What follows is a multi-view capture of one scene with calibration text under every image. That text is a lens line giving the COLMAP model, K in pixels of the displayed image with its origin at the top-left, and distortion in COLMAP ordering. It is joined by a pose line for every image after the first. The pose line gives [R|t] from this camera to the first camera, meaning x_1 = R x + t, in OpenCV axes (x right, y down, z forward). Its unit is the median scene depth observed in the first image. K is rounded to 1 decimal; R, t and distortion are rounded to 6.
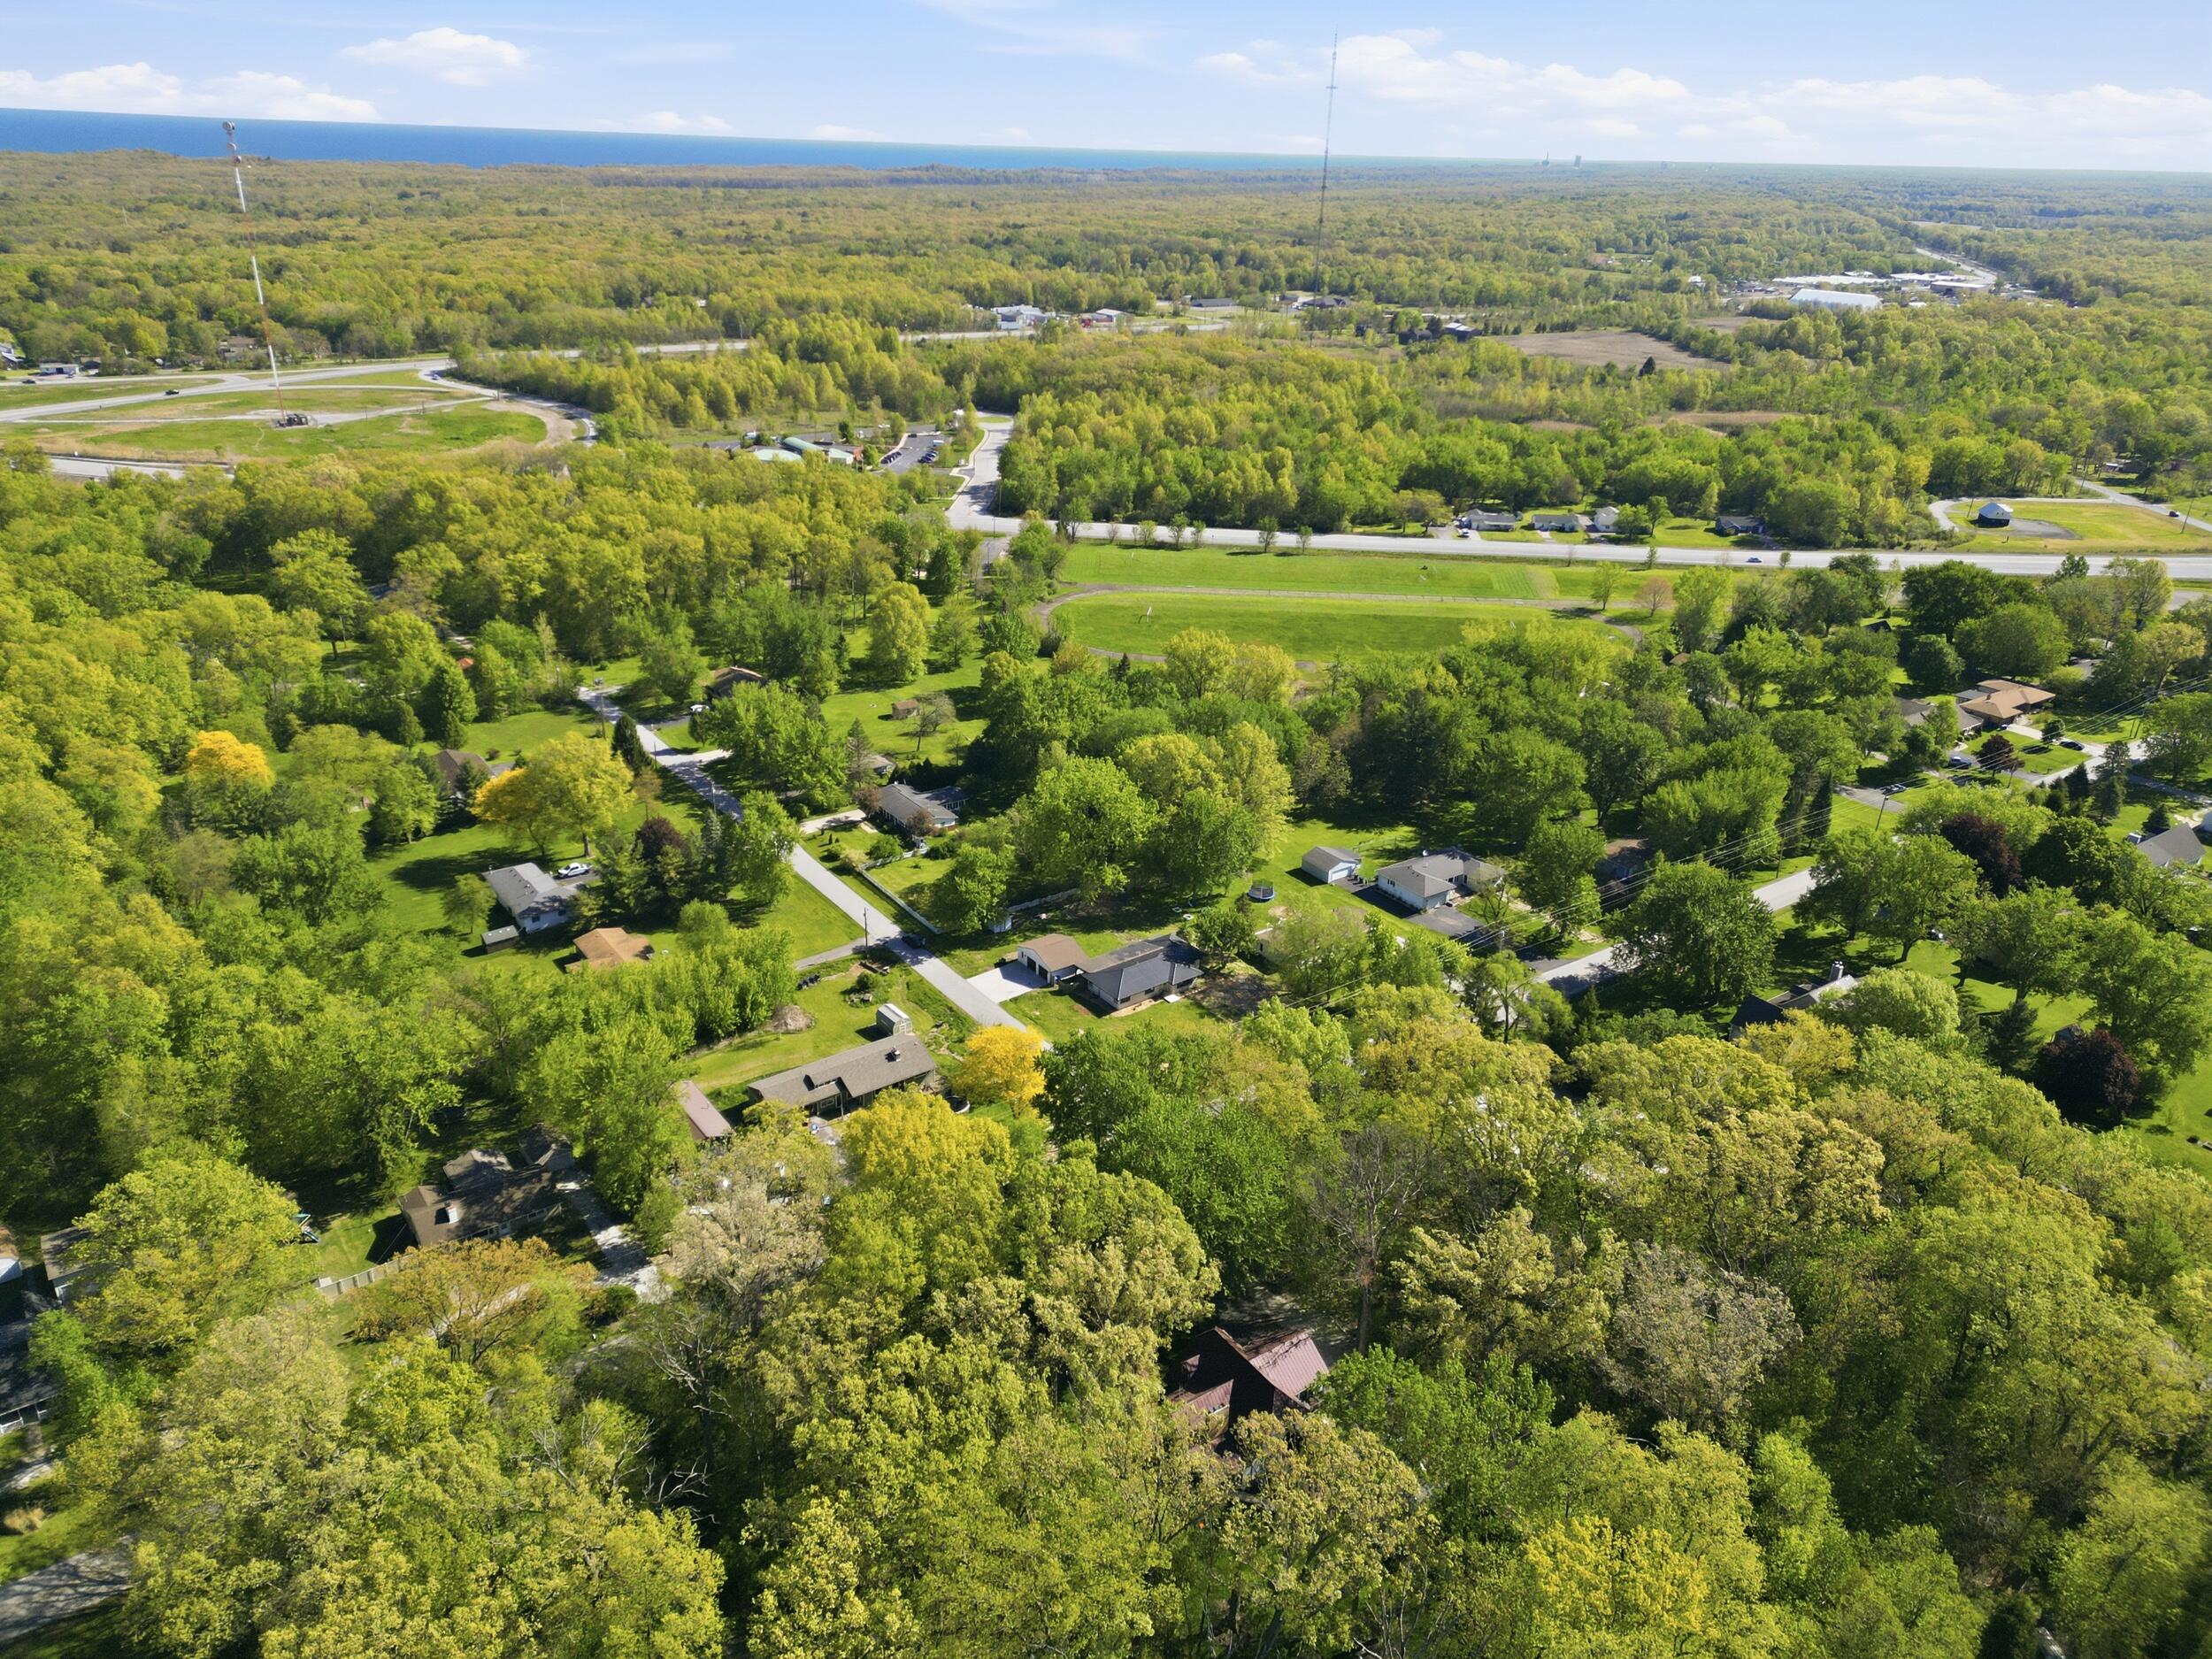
lens RADIAL K [[1565.5, 0, 1098.5], [0, 1565.5, 864.2], [0, 0, 1]] dist [0.219560, -0.222435]
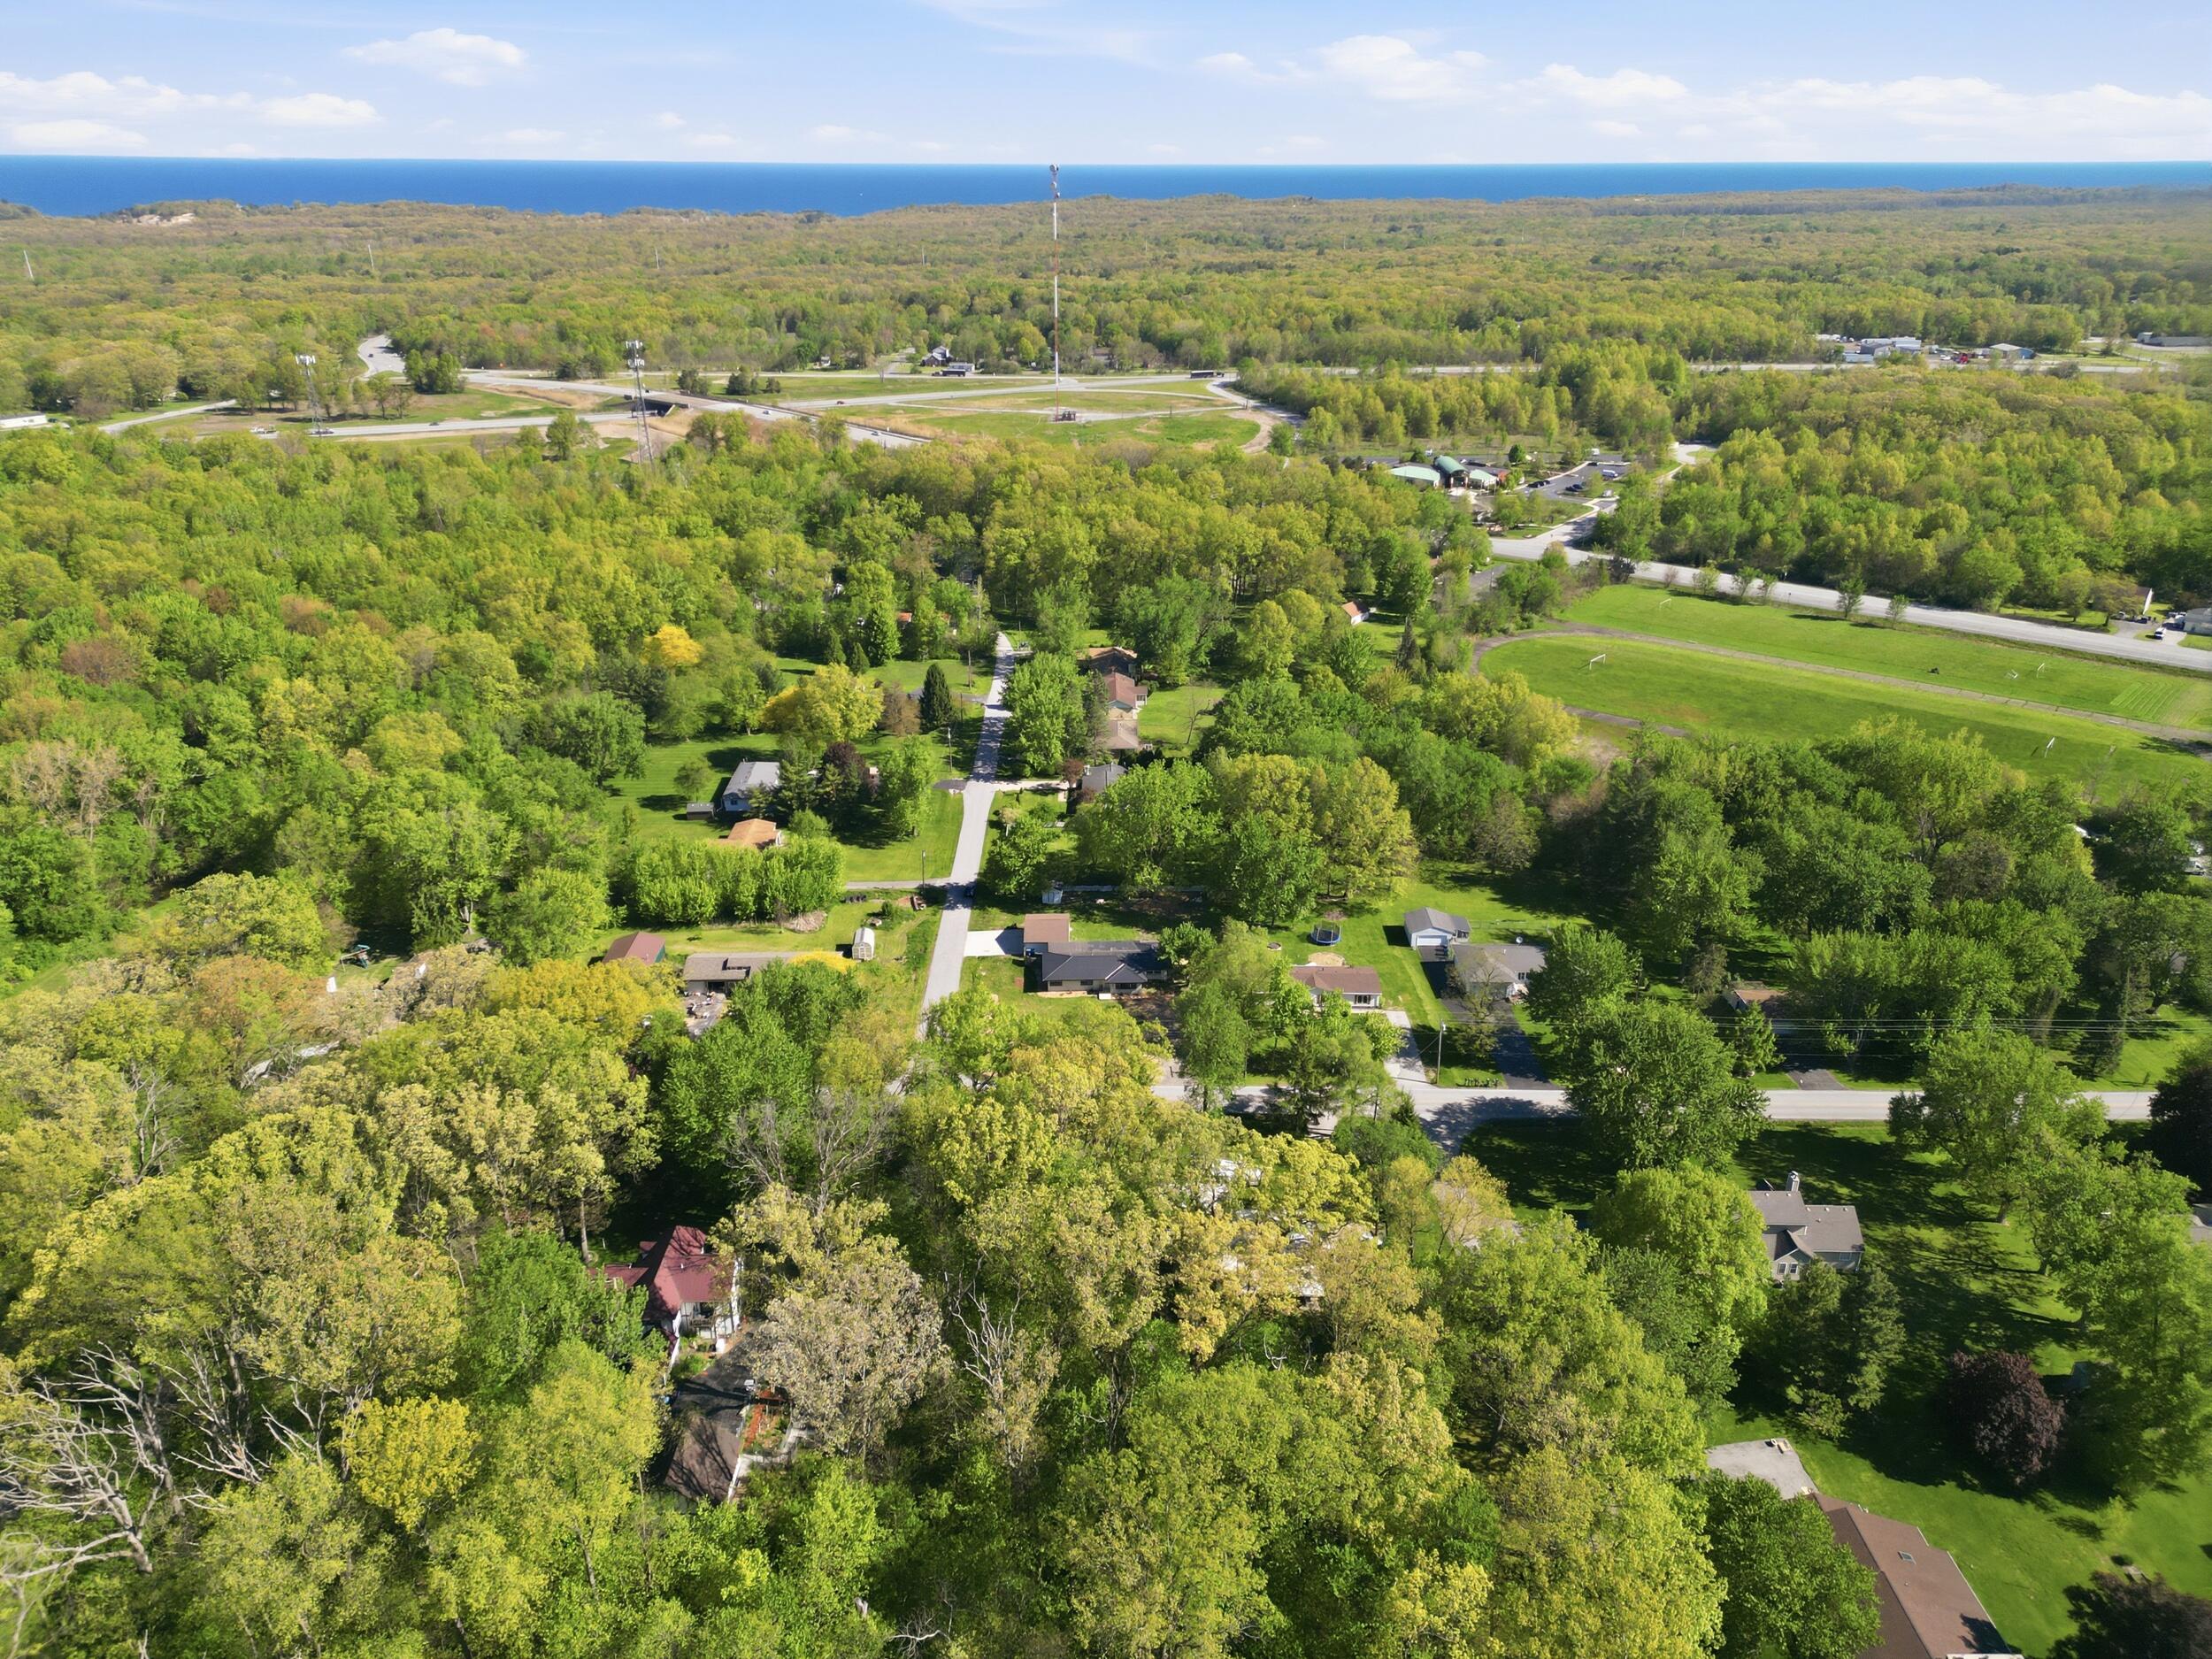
lens RADIAL K [[1565.5, 0, 1098.5], [0, 1565.5, 864.2], [0, 0, 1]] dist [0.219560, -0.222435]
pose [[0.830514, 0.220235, -0.511608, 0.493376], [-0.227846, 0.972476, 0.048756, -0.041178], [0.508264, 0.076076, 0.857835, 0.114181]]
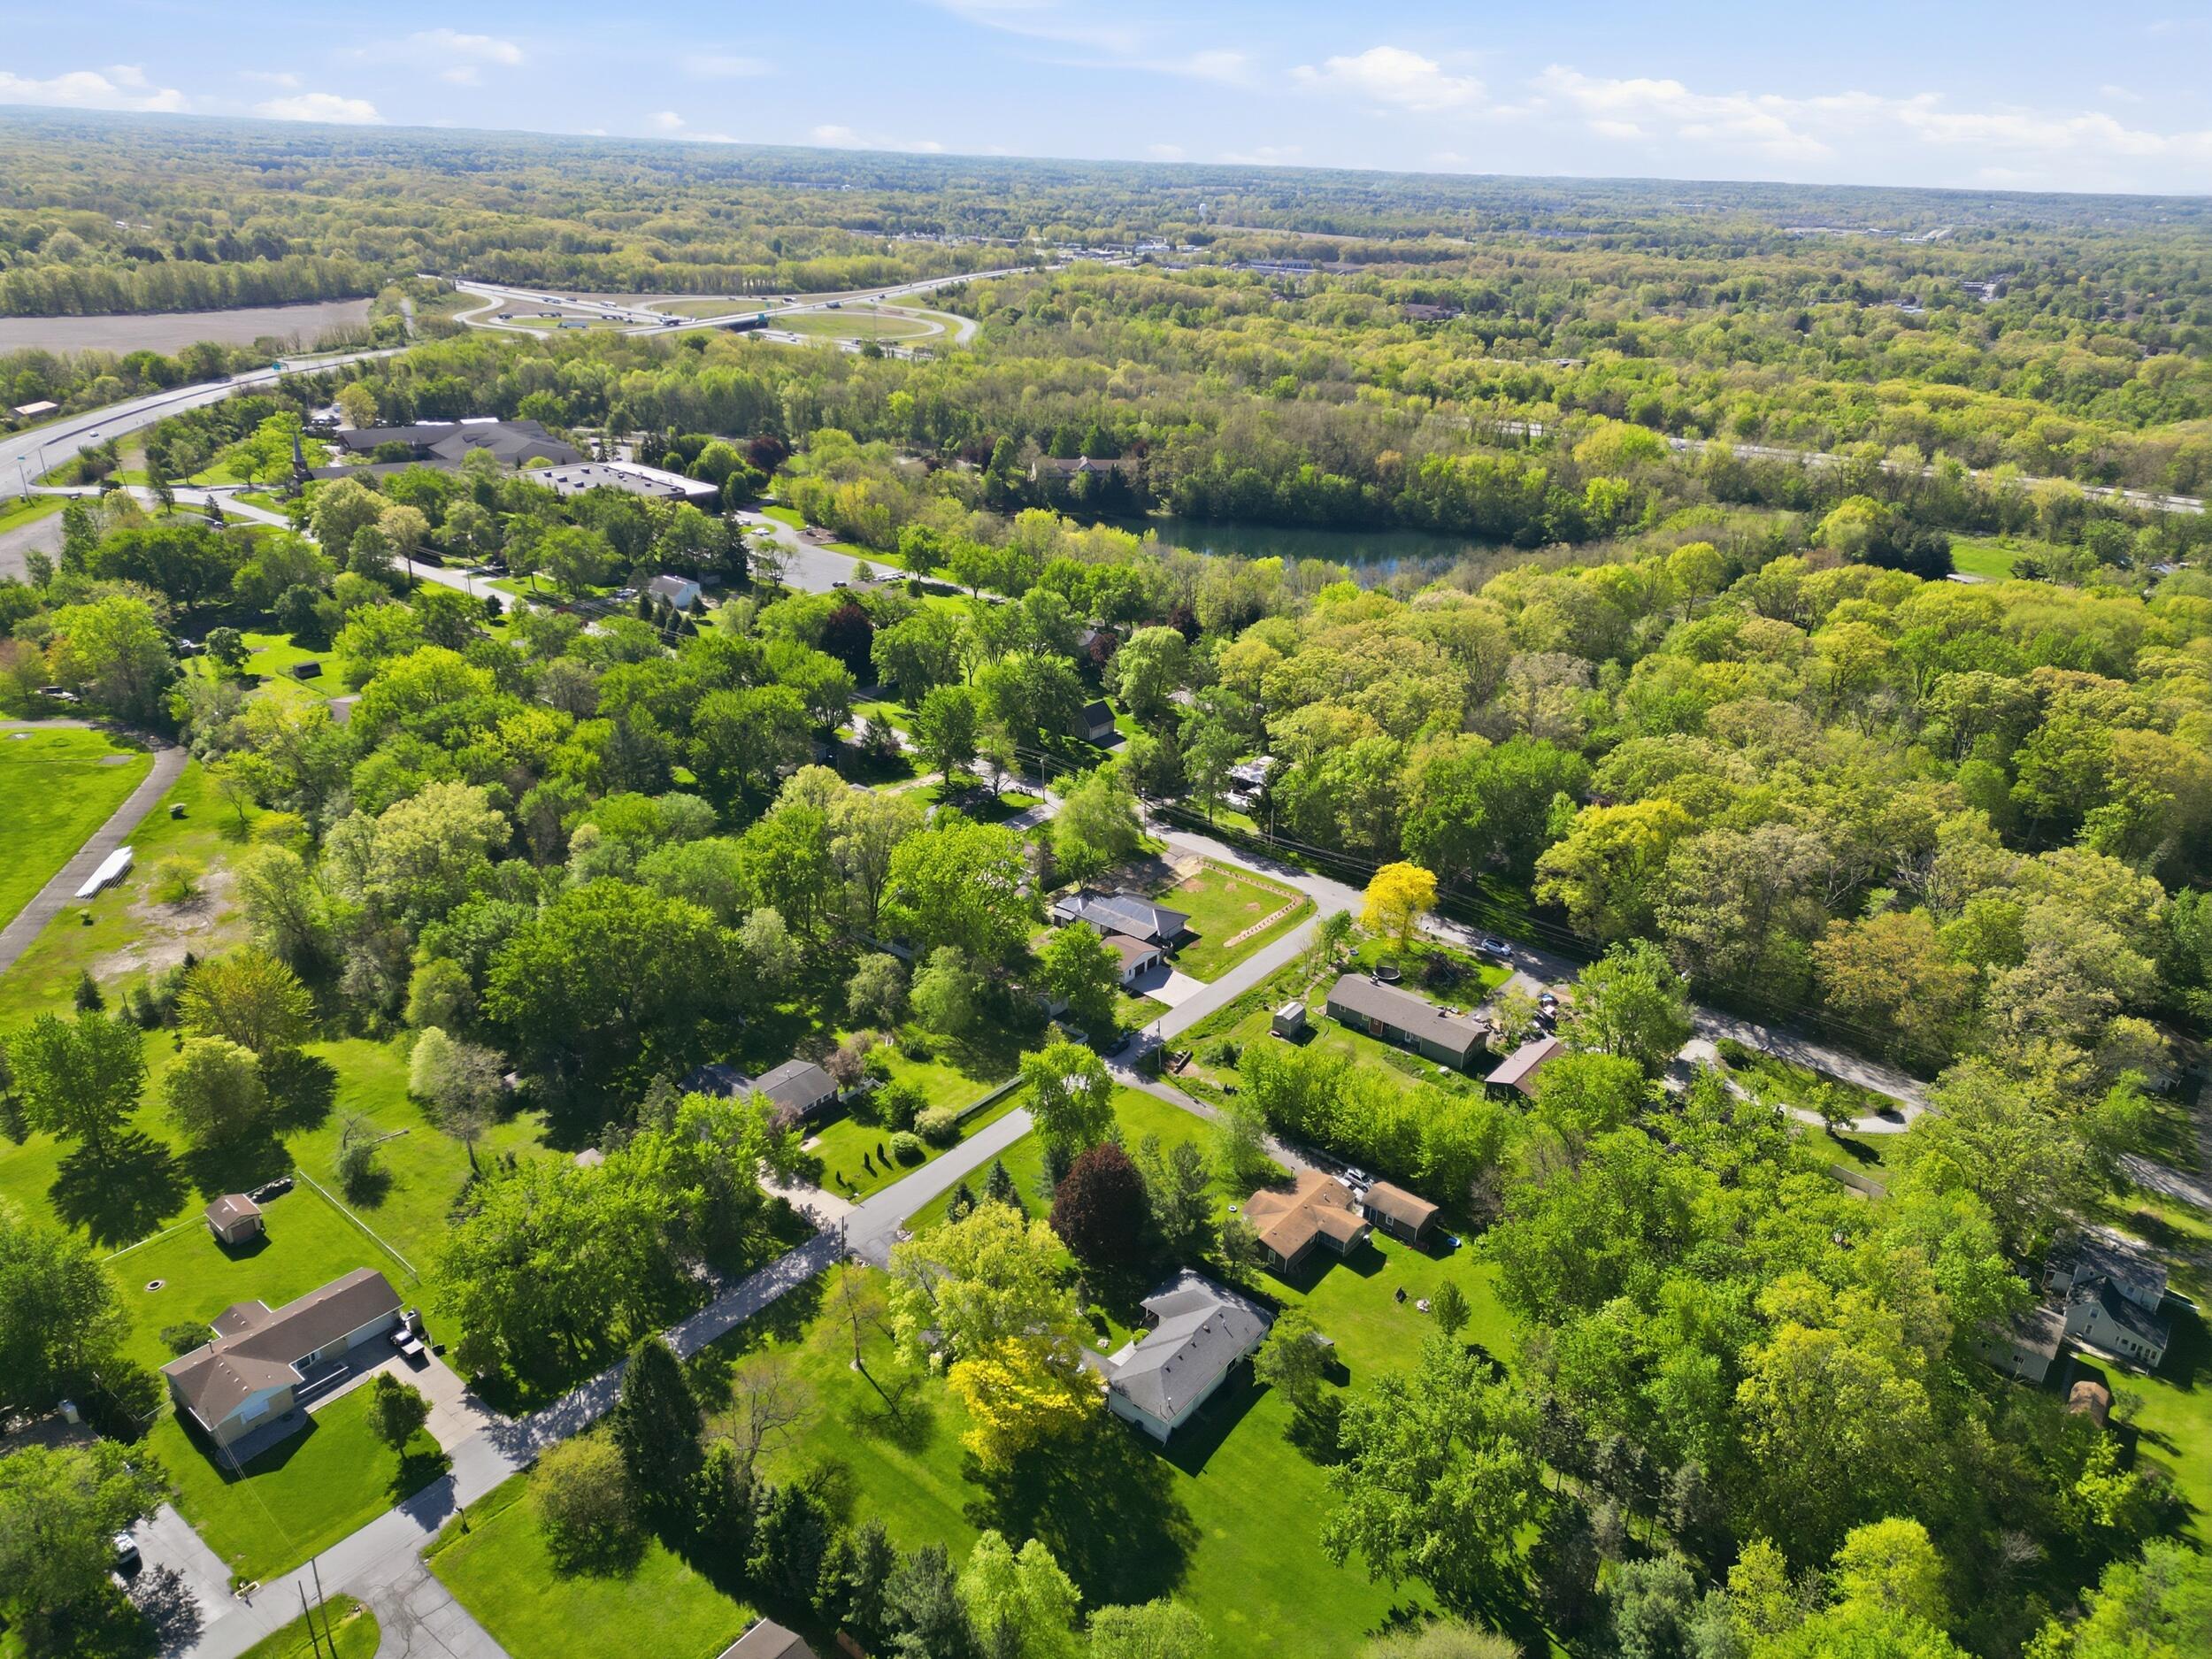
lens RADIAL K [[1565.5, 0, 1098.5], [0, 1565.5, 864.2], [0, 0, 1]] dist [0.219560, -0.222435]
pose [[-0.306974, -0.390298, 0.868006, -0.824706], [0.372353, 0.790086, 0.486946, -0.455825], [-0.875854, 0.472685, -0.097207, 1.026486]]
